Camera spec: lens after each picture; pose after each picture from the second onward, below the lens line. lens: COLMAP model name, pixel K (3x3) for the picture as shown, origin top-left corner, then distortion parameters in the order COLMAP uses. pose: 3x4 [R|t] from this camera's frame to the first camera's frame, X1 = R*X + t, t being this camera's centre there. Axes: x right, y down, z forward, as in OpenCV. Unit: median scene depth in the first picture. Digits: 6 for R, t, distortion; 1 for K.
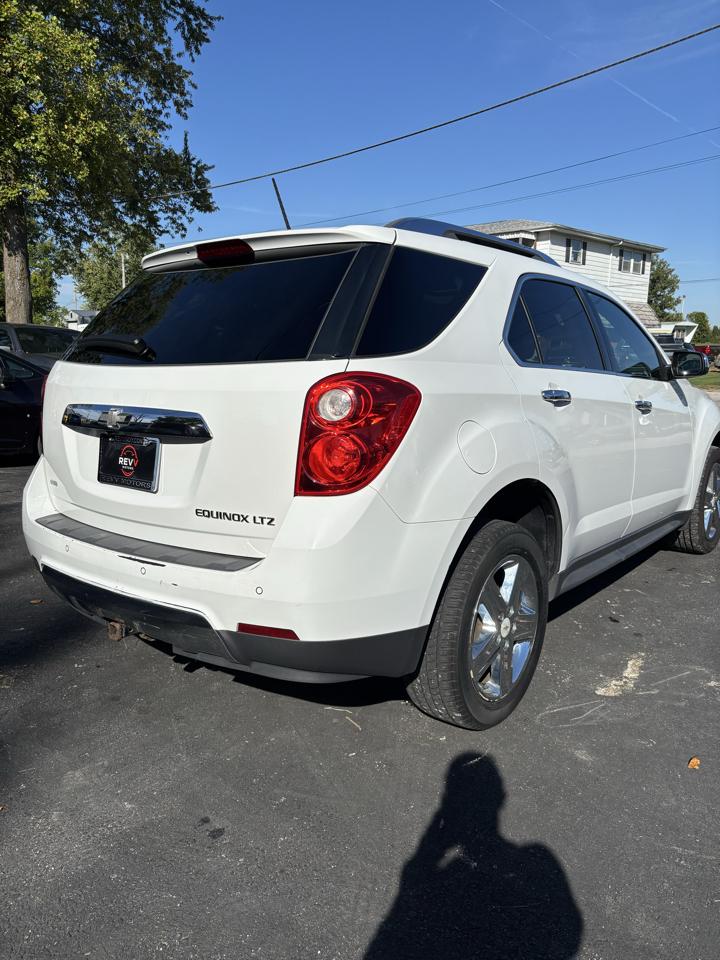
lens RADIAL K [[720.5, 0, 364.9], [0, 720.5, 476.6], [0, 0, 1]] dist [0.032693, -0.030721]
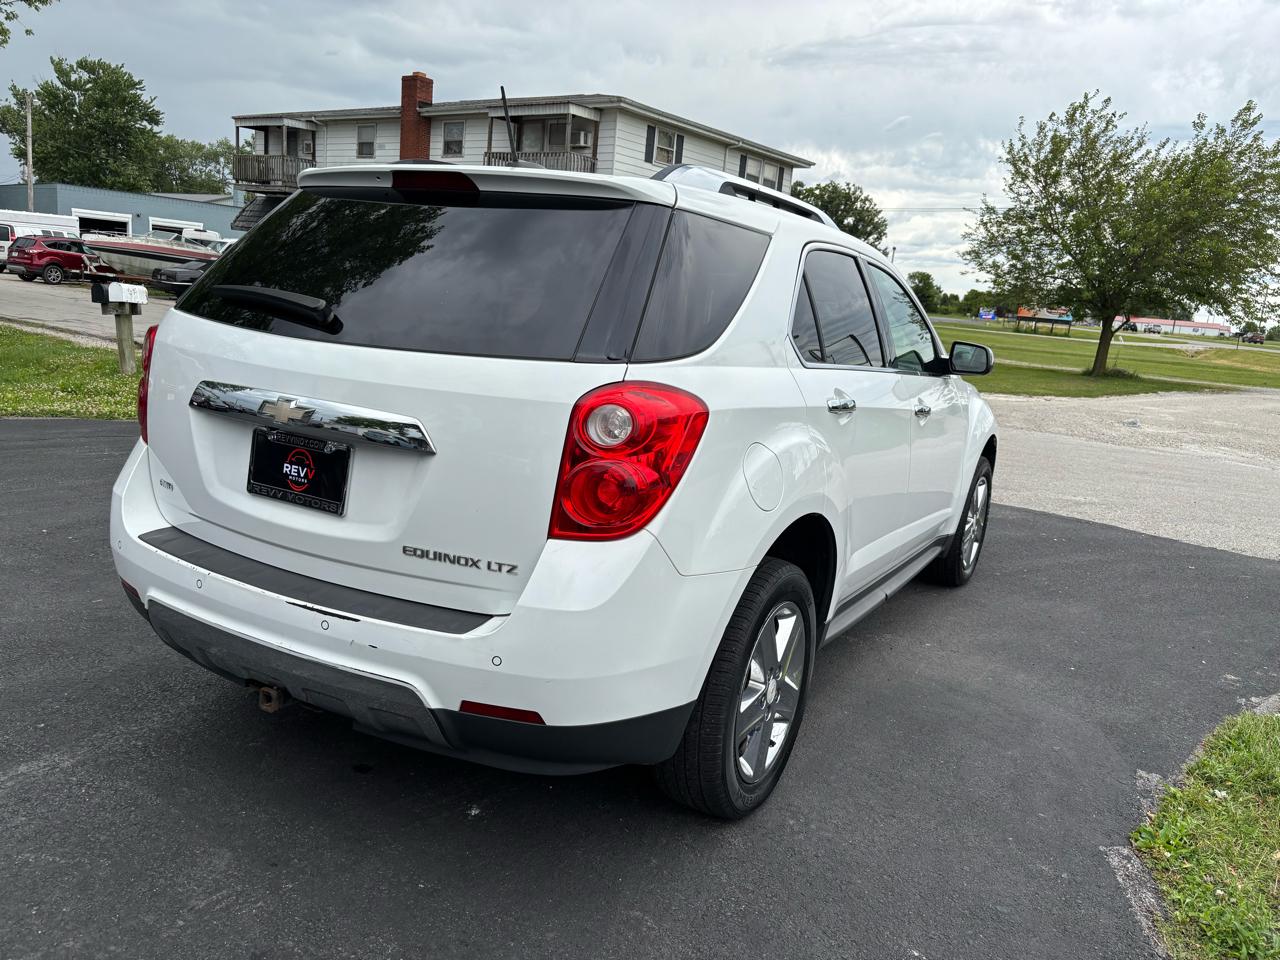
lens RADIAL K [[960.7, 0, 644.7], [0, 960.7, 483.2], [0, 0, 1]] dist [0.032693, -0.030721]
pose [[0.983307, 0.047616, 0.175612, -0.163805], [-0.057148, 0.997132, 0.049621, -0.081677], [-0.172745, -0.058828, 0.983208, -0.019582]]
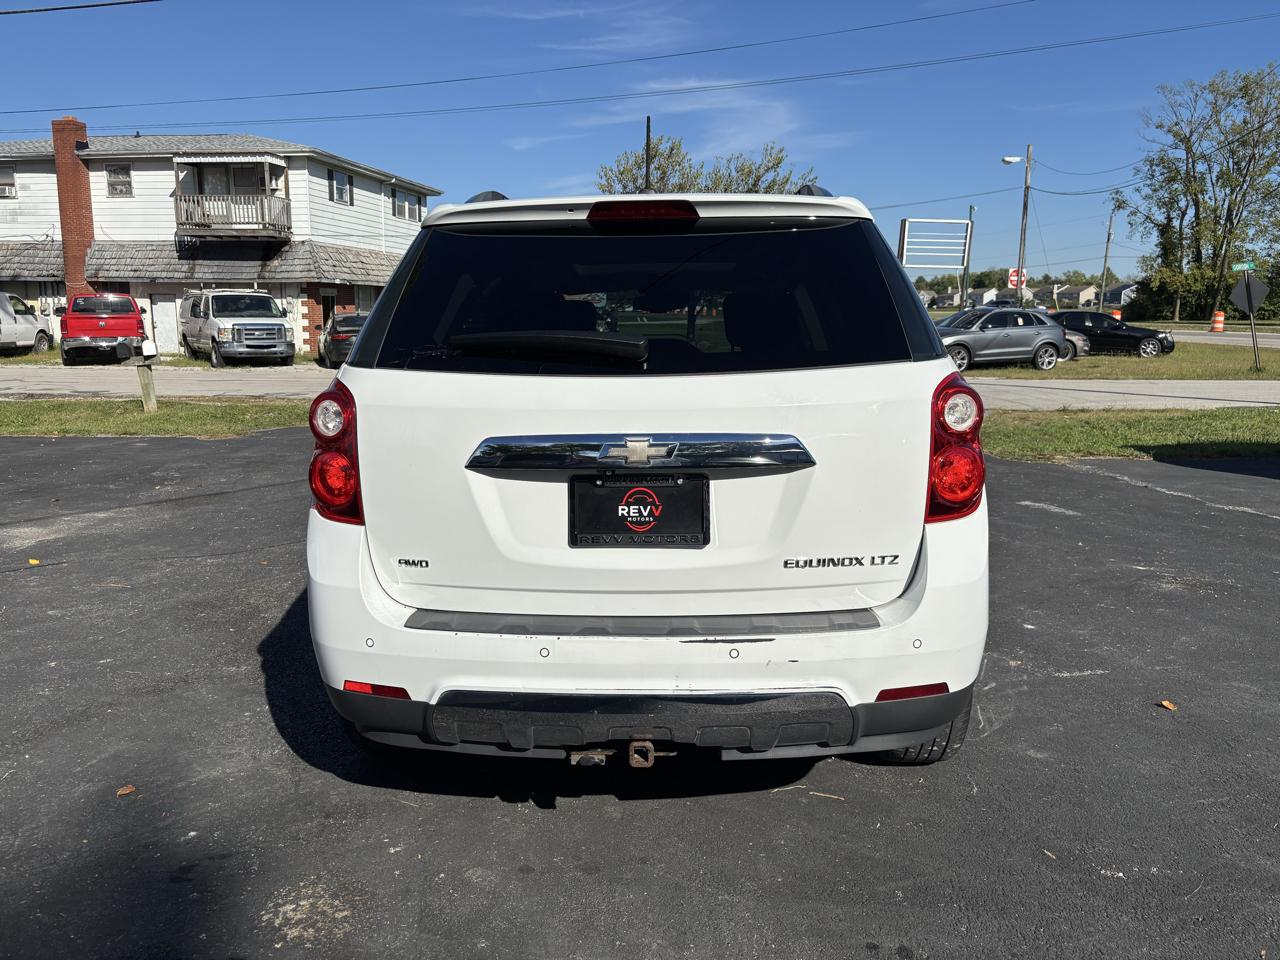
lens RADIAL K [[960.7, 0, 647.9], [0, 960.7, 481.9], [0, 0, 1]] dist [0.032693, -0.030721]
pose [[0.822714, -0.100523, 0.559496, -0.897345], [0.103115, 0.994302, 0.027017, -0.077827], [-0.559024, 0.035465, 0.828392, 0.230911]]
